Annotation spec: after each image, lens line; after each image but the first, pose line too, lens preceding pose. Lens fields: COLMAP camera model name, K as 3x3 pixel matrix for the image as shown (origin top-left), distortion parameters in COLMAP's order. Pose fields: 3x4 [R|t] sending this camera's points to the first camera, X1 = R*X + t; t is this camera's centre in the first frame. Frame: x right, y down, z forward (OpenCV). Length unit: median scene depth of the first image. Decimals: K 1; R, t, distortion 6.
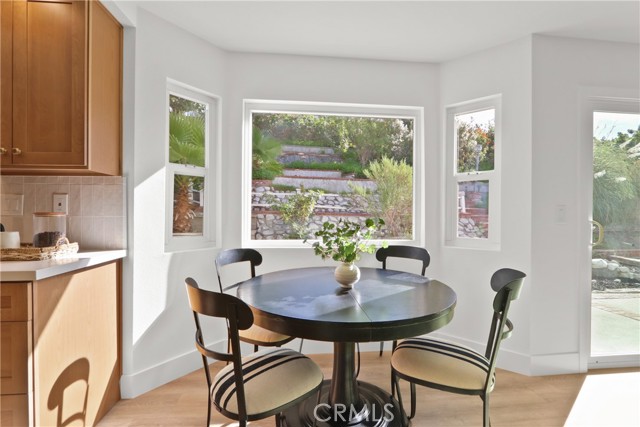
lens RADIAL K [[296.5, 0, 320.5], [0, 296.5, 214.0], [0, 0, 1]] dist [-0.018657, 0.002597]
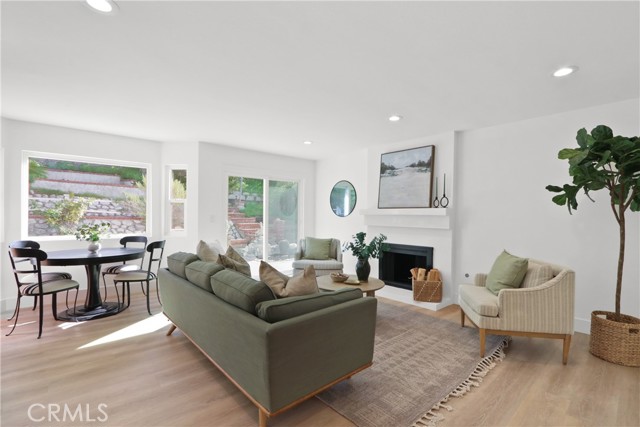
lens RADIAL K [[296.5, 0, 323.7], [0, 296.5, 216.8], [0, 0, 1]] dist [-0.018657, 0.002597]
pose [[0.798215, -0.003152, 0.602365, 0.028492], [0.000902, 0.999991, 0.004038, -0.007940], [-0.602372, -0.002680, 0.798211, -0.378983]]
